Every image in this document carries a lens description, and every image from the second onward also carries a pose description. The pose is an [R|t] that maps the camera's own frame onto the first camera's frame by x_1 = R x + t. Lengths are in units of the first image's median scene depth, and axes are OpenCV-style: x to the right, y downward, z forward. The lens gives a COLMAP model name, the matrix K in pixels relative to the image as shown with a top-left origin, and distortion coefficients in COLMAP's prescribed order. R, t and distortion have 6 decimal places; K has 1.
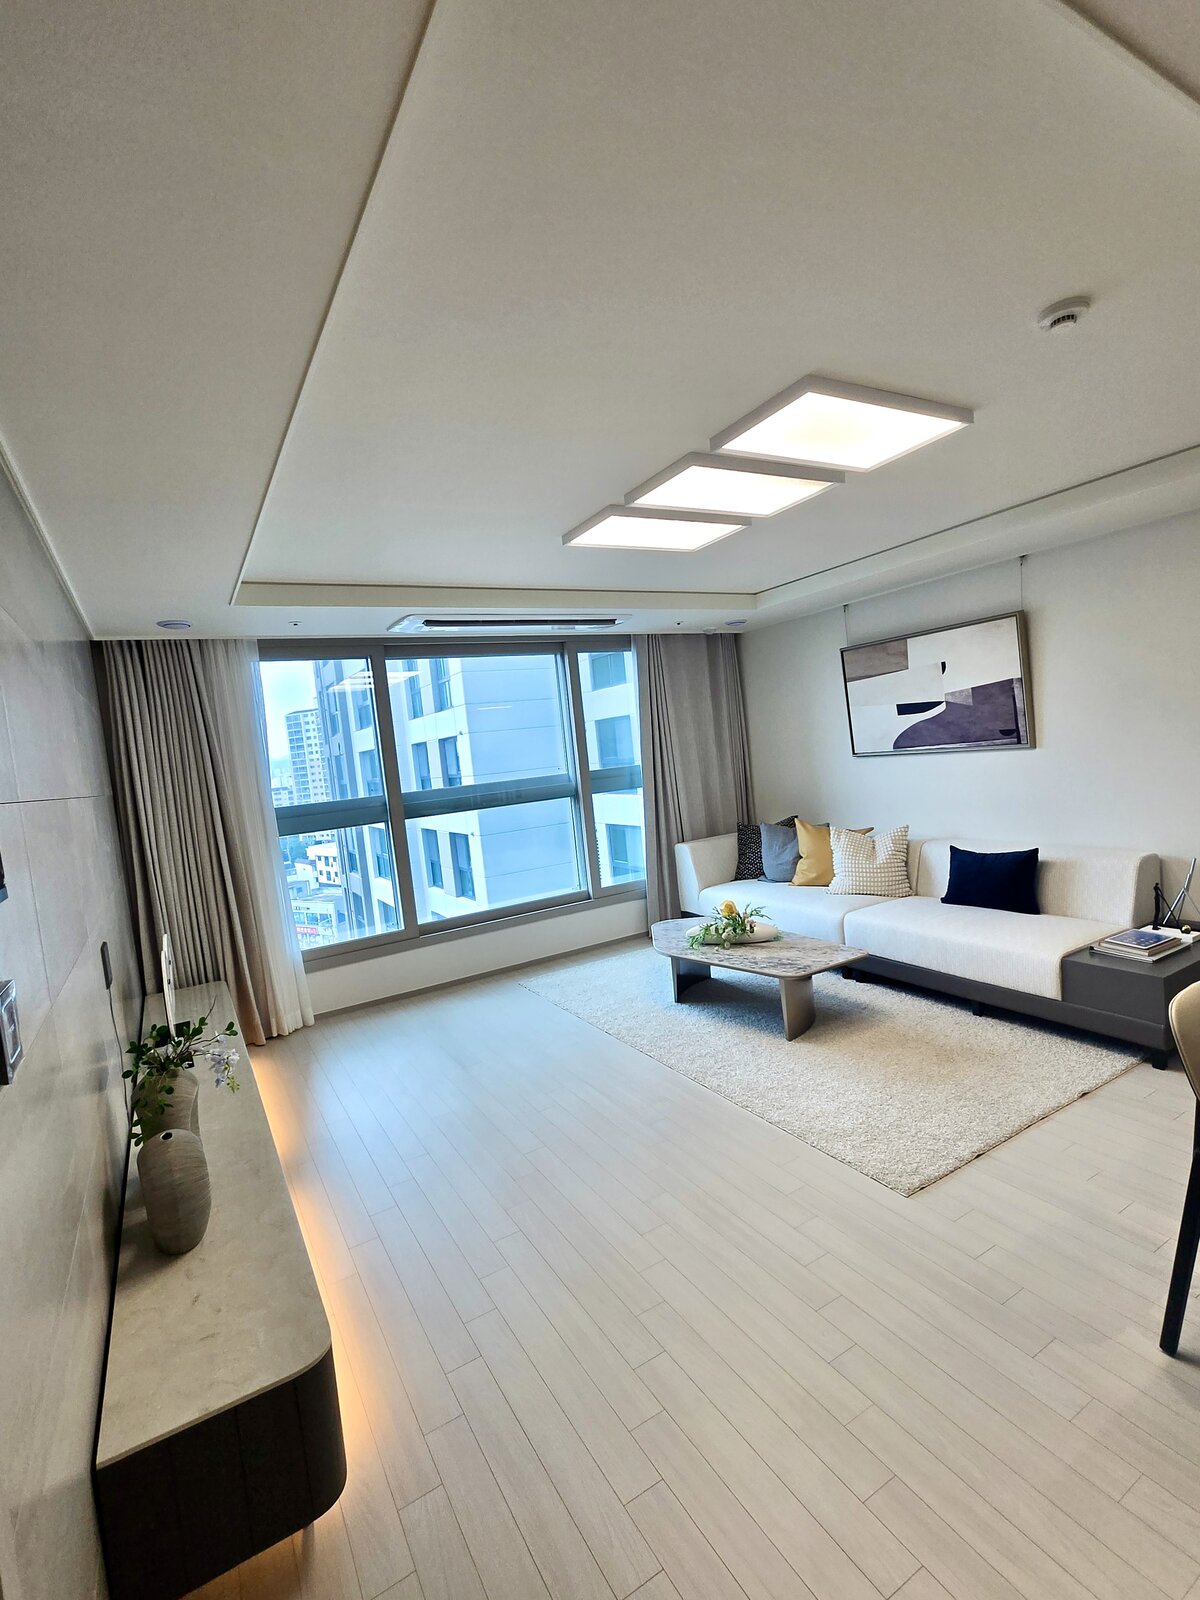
lens RADIAL K [[745.8, 0, 599.5], [0, 745.8, 799.7], [0, 0, 1]] dist [-0.000096, -0.000006]
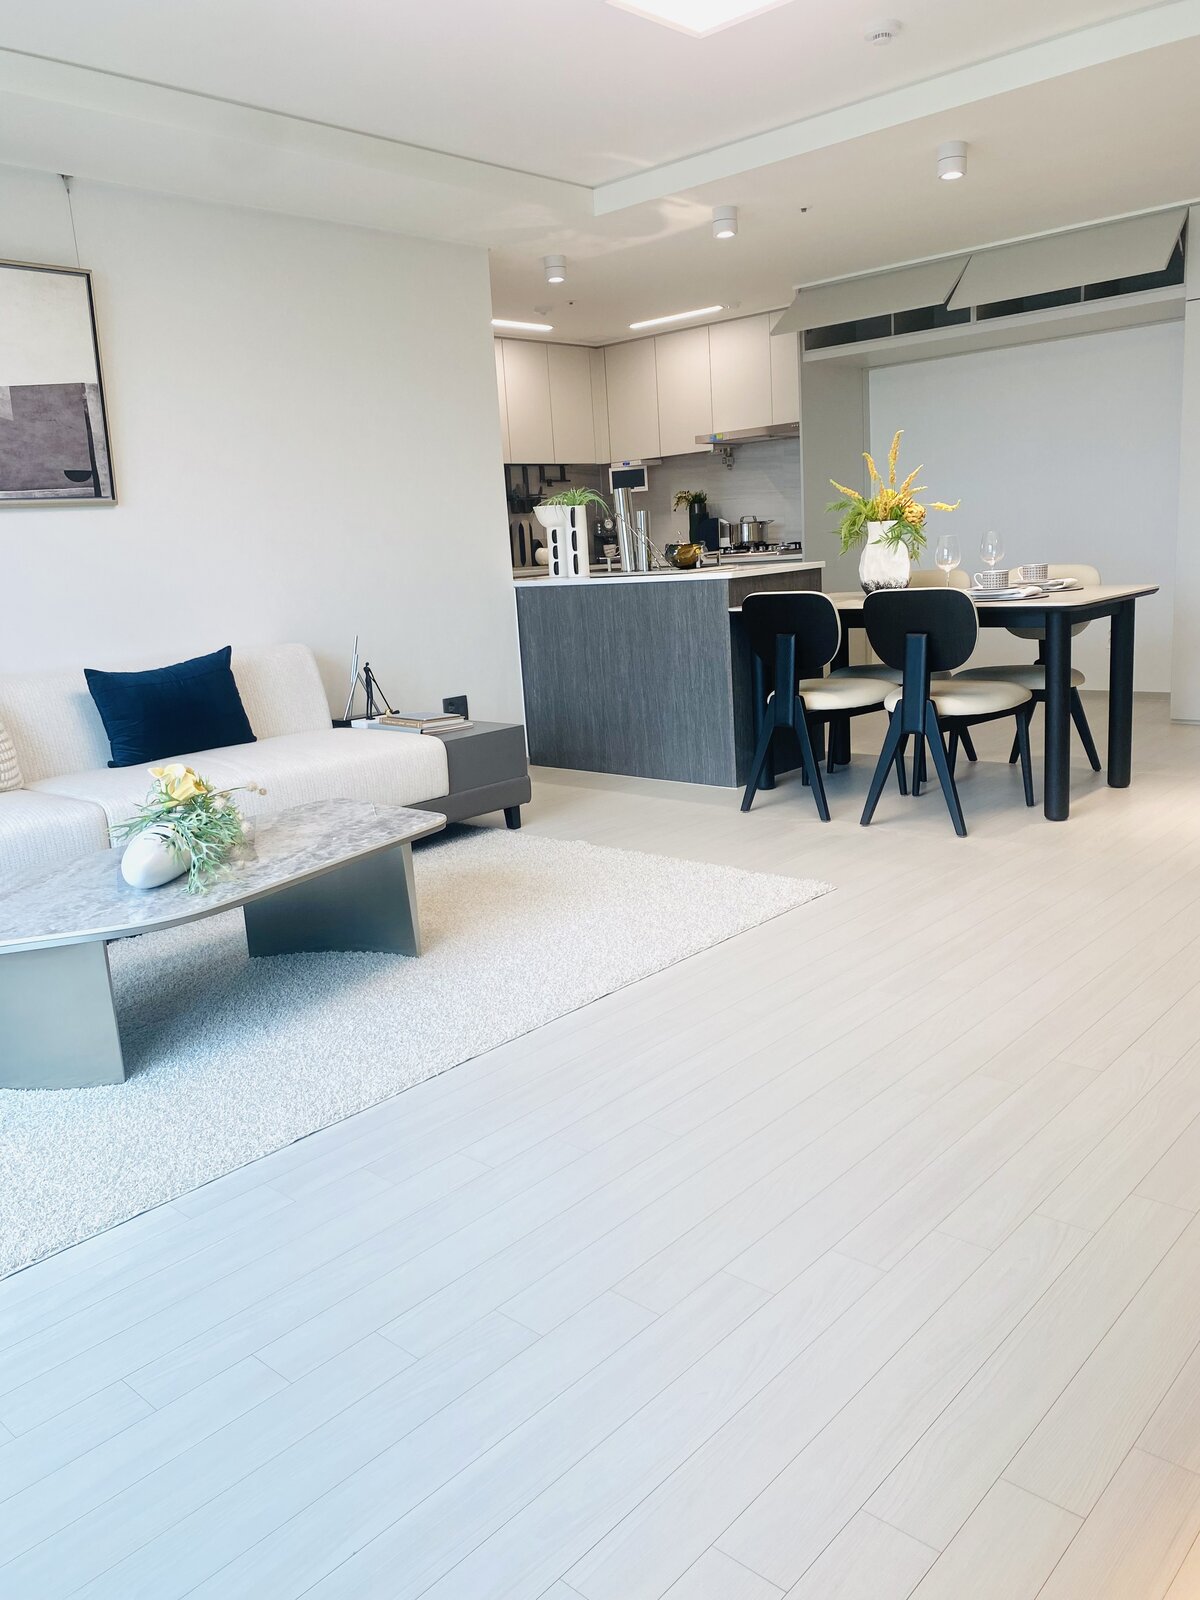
lens RADIAL K [[1224.4, 0, 600.0], [0, 1224.4, 799.5], [0, 0, 1]] dist [-0.000829, -0.000566]
pose [[-0.289291, -0.082016, 0.953721, -0.515251], [0.154567, 0.979246, 0.131095, 0.096962], [-0.944680, 0.185338, -0.270611, 0.917316]]
